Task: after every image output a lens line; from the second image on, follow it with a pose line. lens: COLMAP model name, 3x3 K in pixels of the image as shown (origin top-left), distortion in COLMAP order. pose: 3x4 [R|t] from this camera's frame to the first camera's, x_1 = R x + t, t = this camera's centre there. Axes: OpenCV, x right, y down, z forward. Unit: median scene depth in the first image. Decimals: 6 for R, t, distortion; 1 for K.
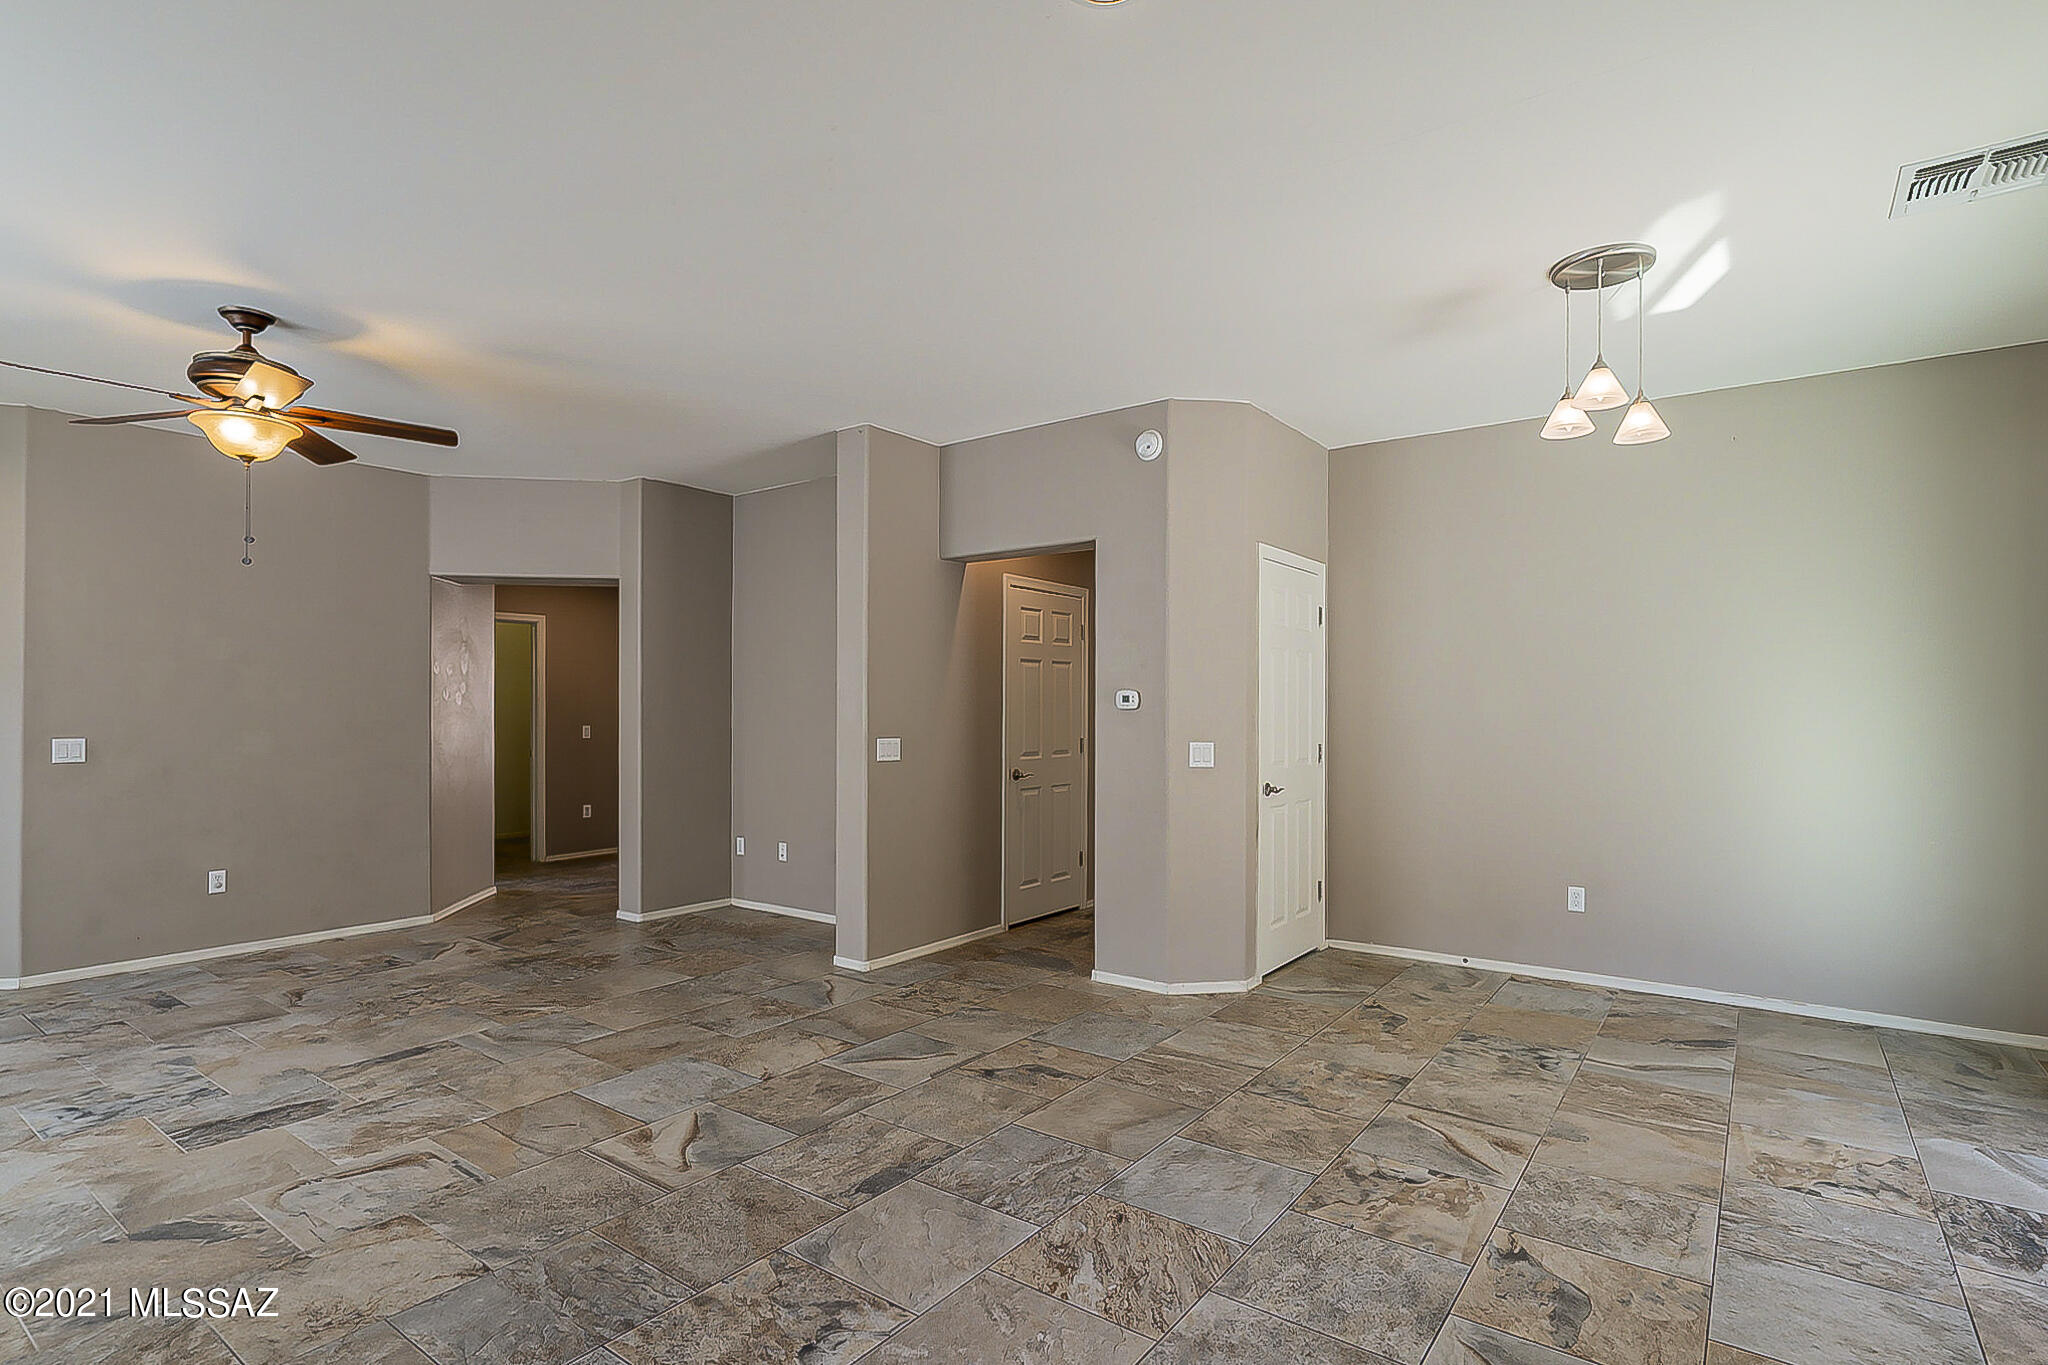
lens RADIAL K [[1019.1, 0, 1053.2], [0, 1019.1, 698.1], [0, 0, 1]] dist [0.001160, -0.000120]
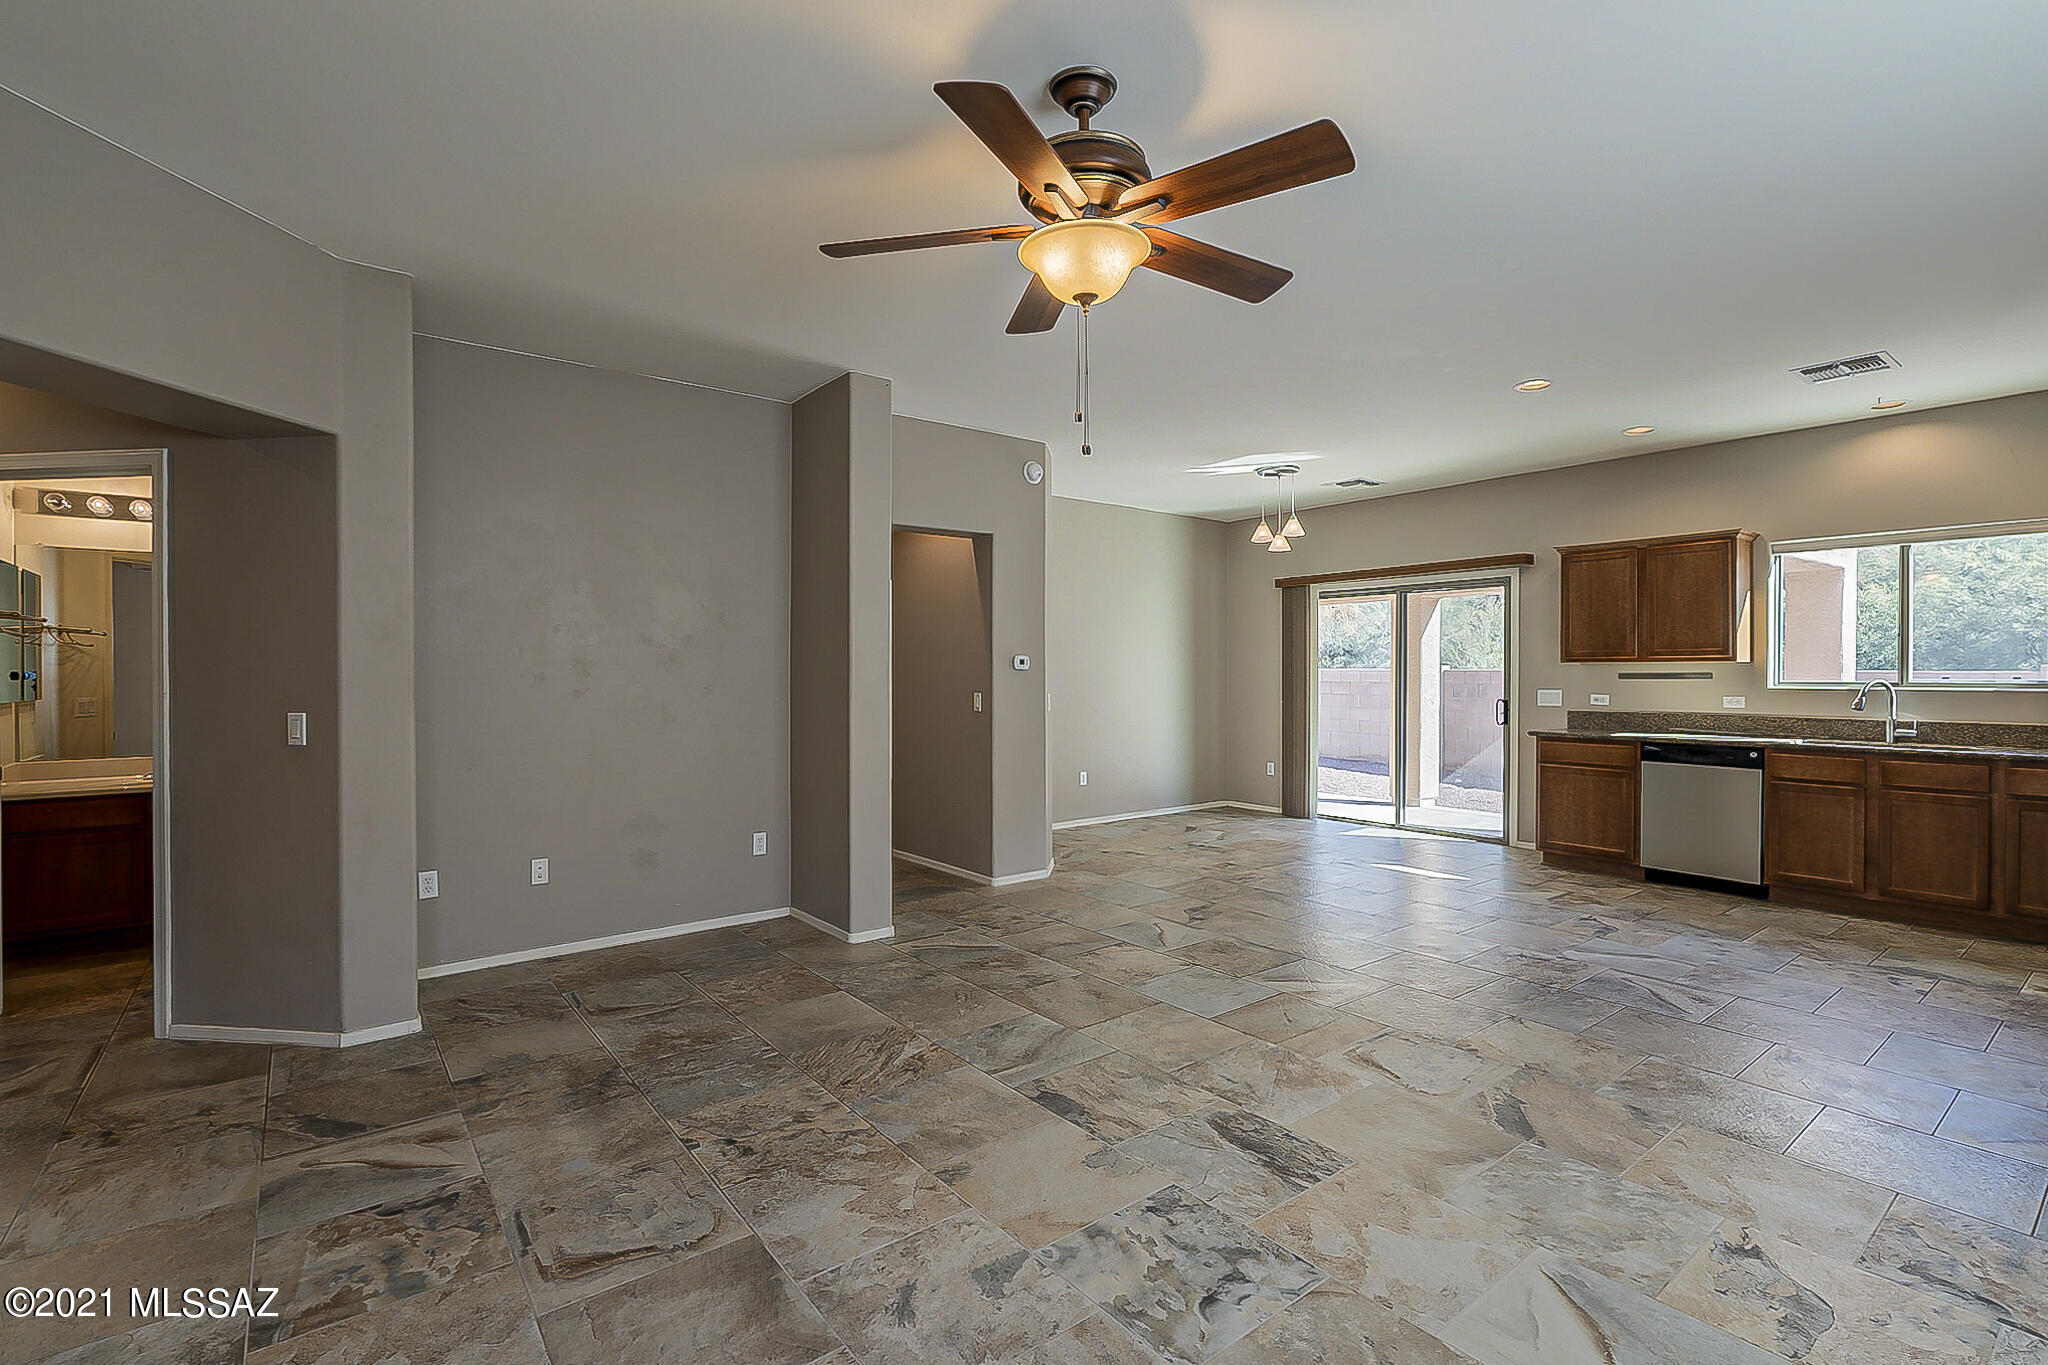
lens RADIAL K [[943.9, 0, 1021.4], [0, 943.9, 674.1], [0, 0, 1]] dist [-0.003906, 0.000294]
pose [[0.268961, -0.003904, 0.963143, -1.360862], [-0.006645, 0.999960, 0.005909, 0.010690], [-0.963128, -0.007990, 0.268925, 0.839181]]
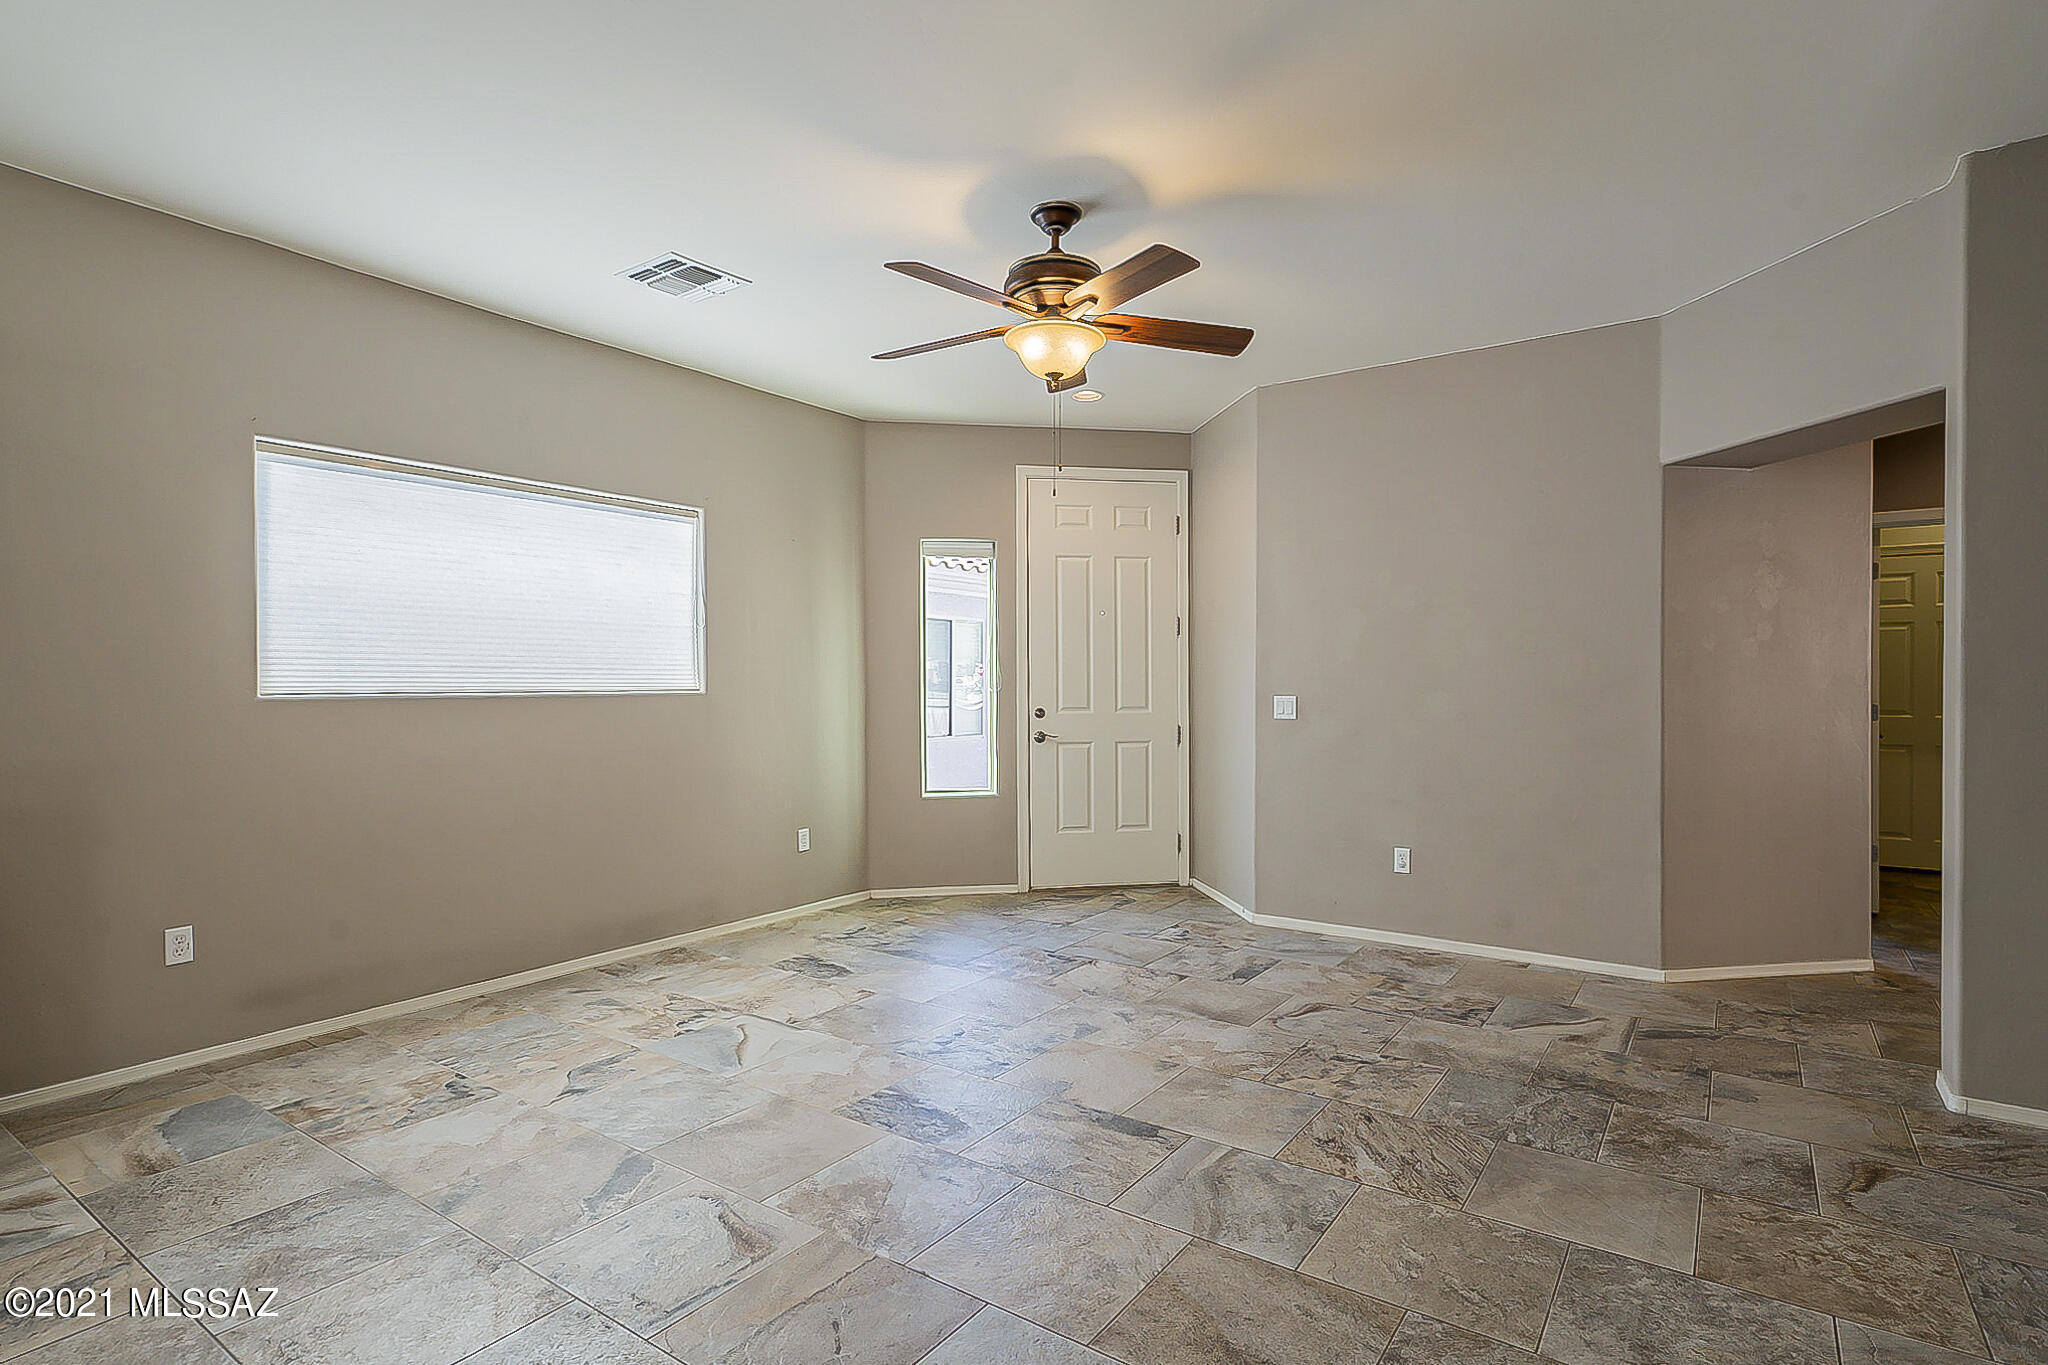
lens RADIAL K [[1019.1, 0, 1006.3], [0, 1019.1, 694.0], [0, 0, 1]] dist [0.001160, -0.000120]
pose [[0.004409, 0.011399, -0.999925, 0.094014], [0.011924, 0.999863, 0.011451, 0.029179], [0.999919, -0.011973, 0.004272, 0.918814]]
